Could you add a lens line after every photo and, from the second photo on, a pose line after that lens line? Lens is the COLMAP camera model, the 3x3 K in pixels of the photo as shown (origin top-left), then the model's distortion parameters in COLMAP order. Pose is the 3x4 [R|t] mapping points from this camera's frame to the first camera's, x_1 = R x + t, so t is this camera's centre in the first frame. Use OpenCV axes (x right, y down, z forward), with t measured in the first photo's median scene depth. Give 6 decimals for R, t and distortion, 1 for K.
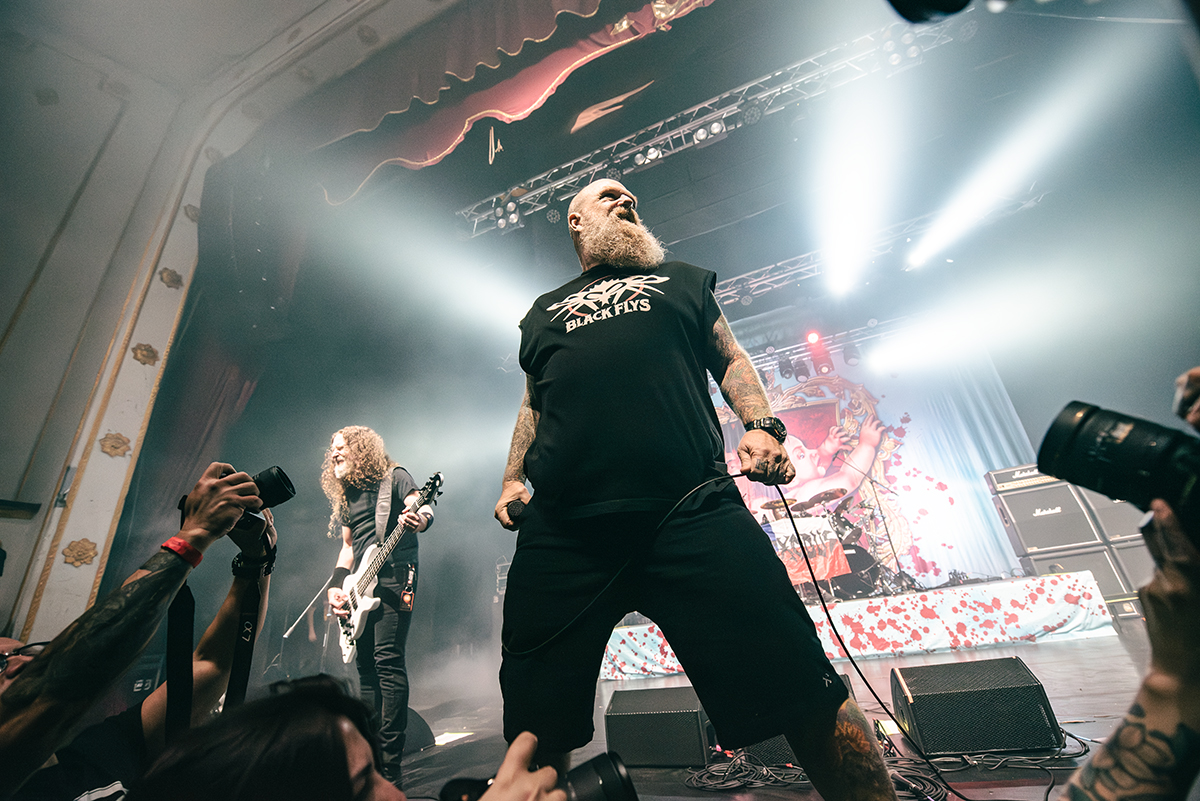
lens RADIAL K [[476.6, 0, 600.5], [0, 476.6, 403.2], [0, 0, 1]] dist [-0.021978, -0.000983]
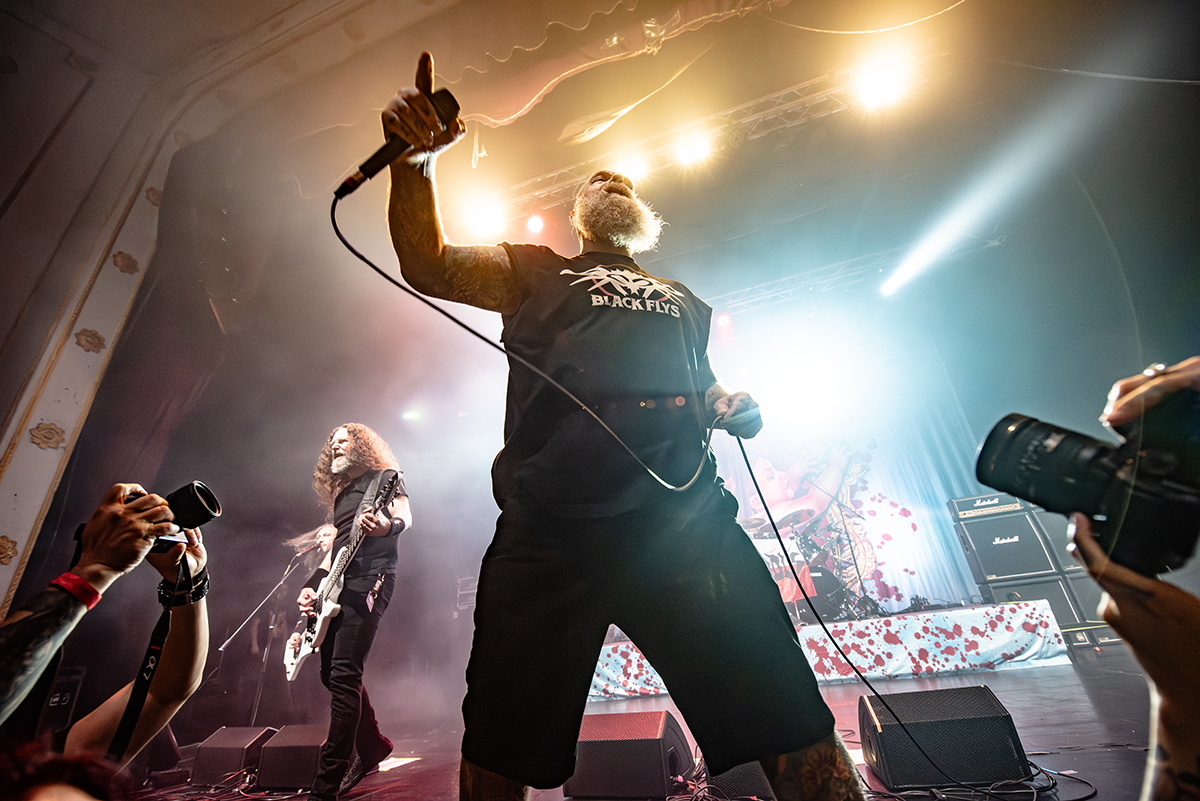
lens RADIAL K [[476.6, 0, 601.2], [0, 476.6, 404.3], [0, 0, 1]] dist [-0.021978, -0.000983]
pose [[0.997458, 0.045691, 0.054686, 0.002518], [-0.043968, 0.998511, -0.032301, 0.007279], [-0.056080, 0.029814, 0.997981, 0.016786]]
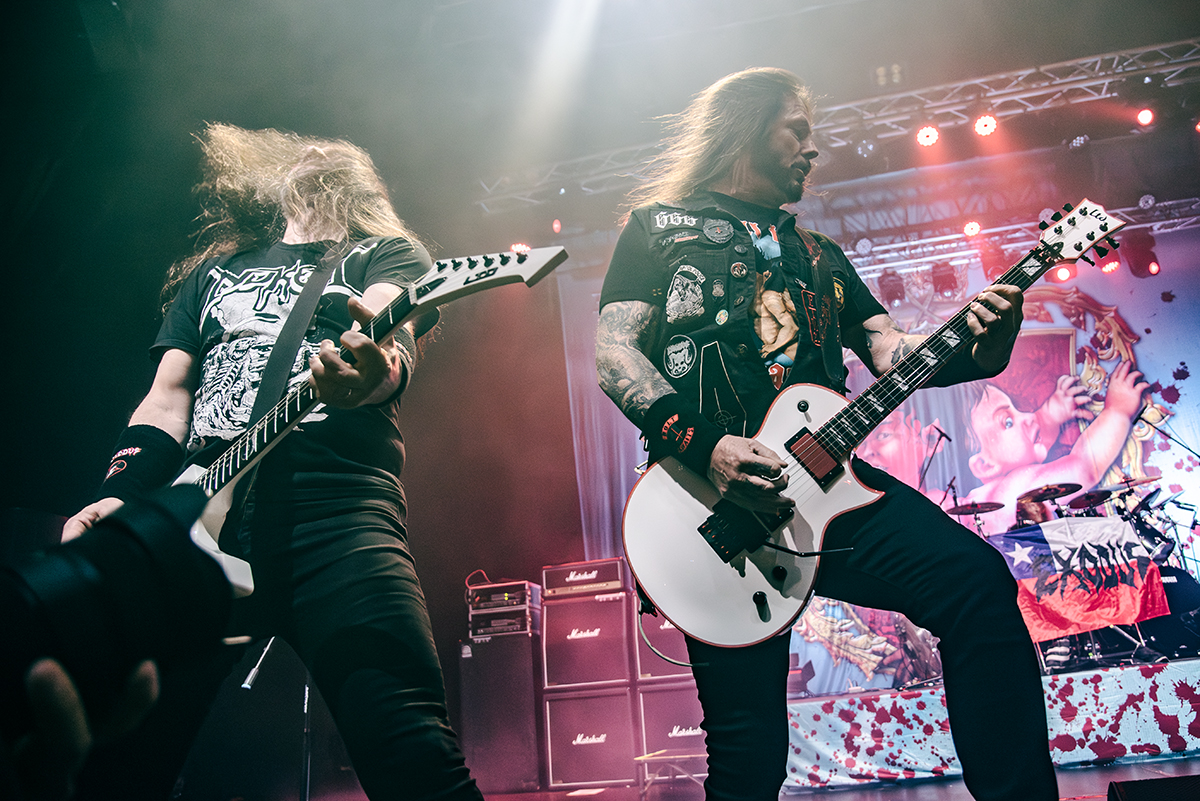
lens RADIAL K [[888.8, 0, 657.0], [0, 888.8, 374.3], [0, 0, 1]] dist [-0.108567, 0.054300]
pose [[0.985354, 0.081454, 0.149808, -0.269730], [-0.089926, 0.994659, 0.050665, 0.071353], [-0.144881, -0.063395, 0.987416, 0.078530]]
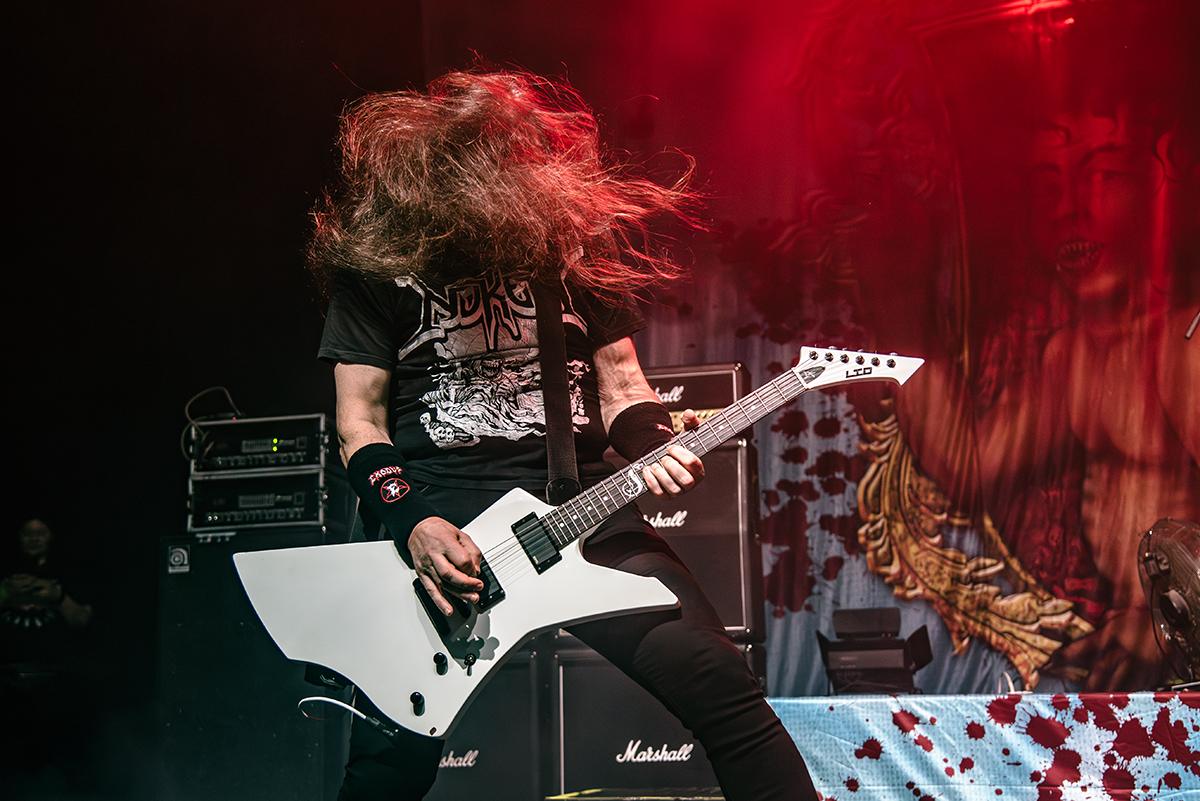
lens RADIAL K [[1736.7, 0, 599.4], [0, 1736.7, 385.1], [0, 0, 1]] dist [0.209134, 0.000000]
pose [[0.976008, 0.117943, 0.183023, -0.274961], [-0.155283, 0.966283, 0.205391, 0.177367], [-0.152627, -0.228883, 0.961414, 0.230652]]
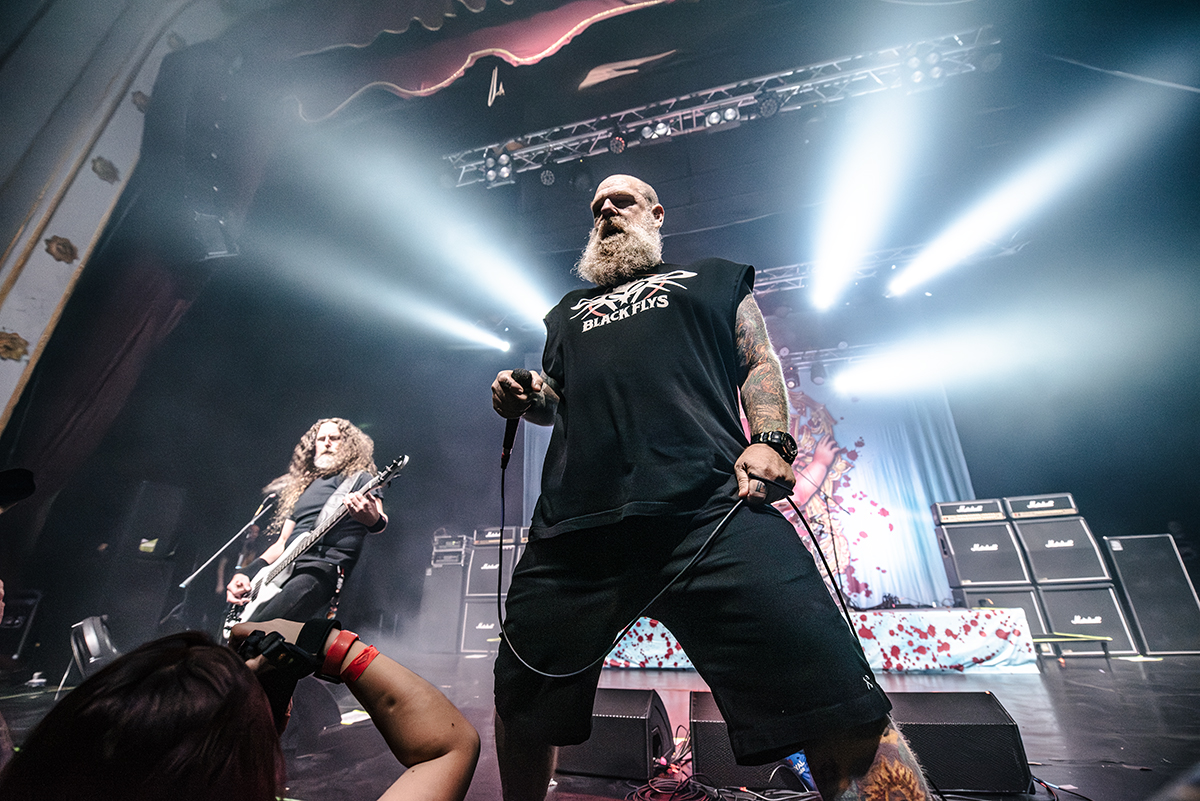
lens RADIAL K [[476.6, 0, 601.0], [0, 476.6, 402.8], [0, 0, 1]] dist [-0.021978, -0.000983]
pose [[0.986284, 0.140413, 0.086765, -0.015323], [-0.142155, 0.989743, 0.014200, 0.021647], [-0.083881, -0.026339, 0.996128, 0.048024]]
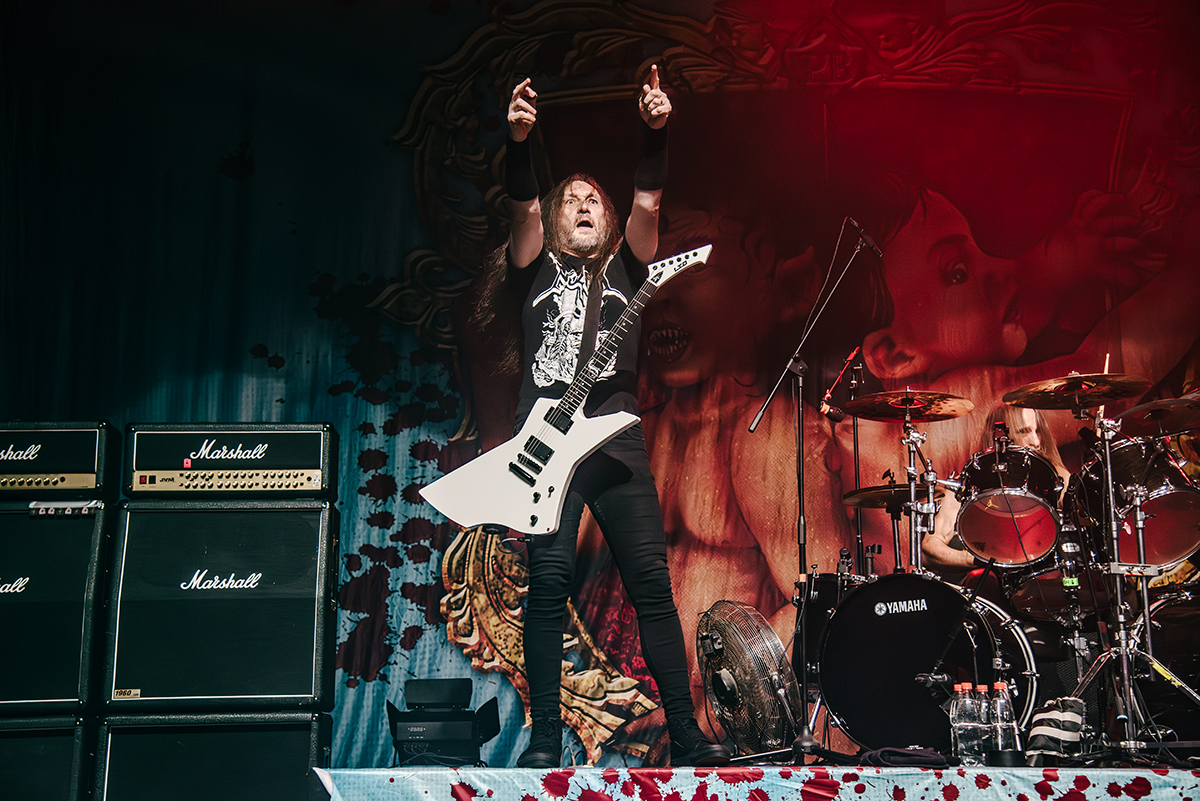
lens RADIAL K [[1834.0, 0, 583.3], [0, 1834.0, 400.6], [0, 0, 1]] dist [0.256604, 0.000000]
pose [[0.905335, 0.186348, 0.381631, -0.284765], [-0.256091, 0.956384, 0.140524, 0.159259], [-0.338800, -0.224953, 0.913570, 0.181621]]
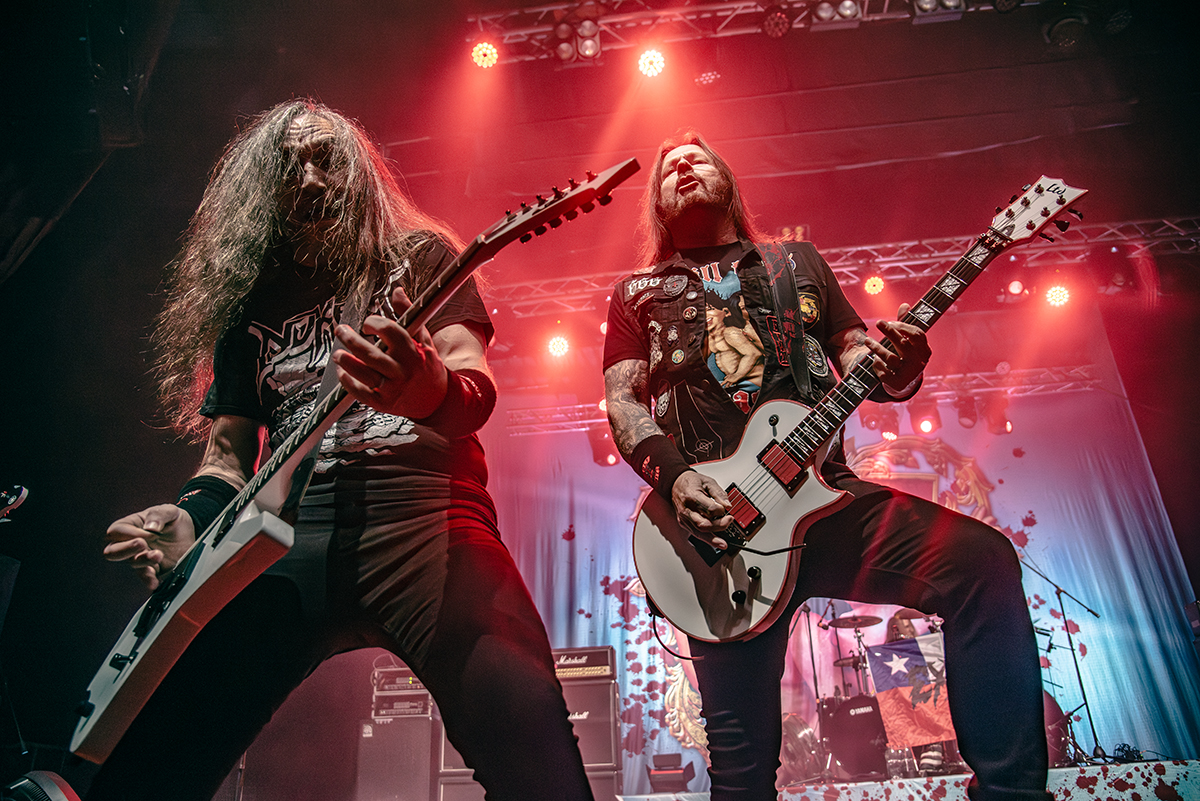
lens RADIAL K [[810.7, 0, 596.1], [0, 810.7, 412.3], [0, 0, 1]] dist [-0.108234, 0.051525]
pose [[0.963736, 0.180237, 0.196795, -0.311975], [-0.169071, 0.982950, -0.072279, 0.119063], [-0.206467, 0.036386, 0.977777, 0.089370]]
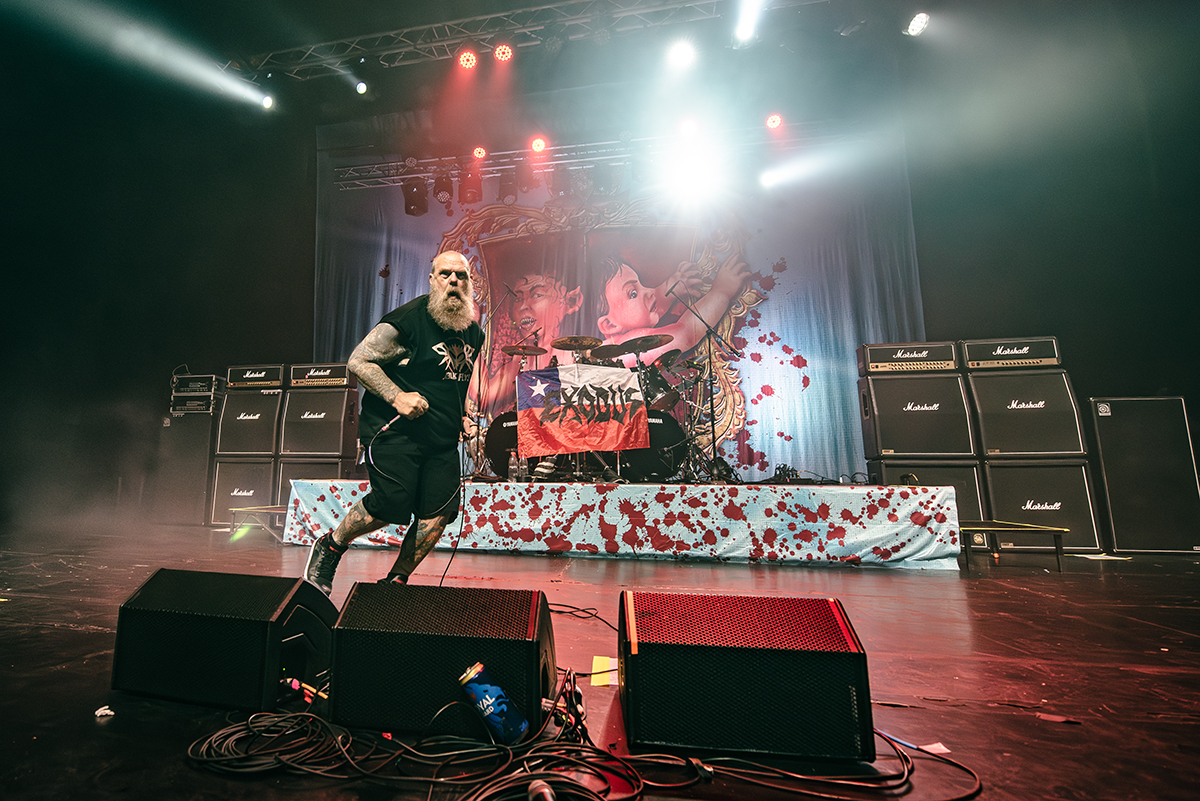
lens RADIAL K [[634.0, 0, 459.6], [0, 634.0, 355.7], [0, 0, 1]] dist [-0.022250, -0.000862]
pose [[0.981713, 0.143164, 0.125473, 0.104785], [-0.168415, 0.960425, 0.221855, 0.058643], [-0.088746, -0.238930, 0.966973, 0.126783]]
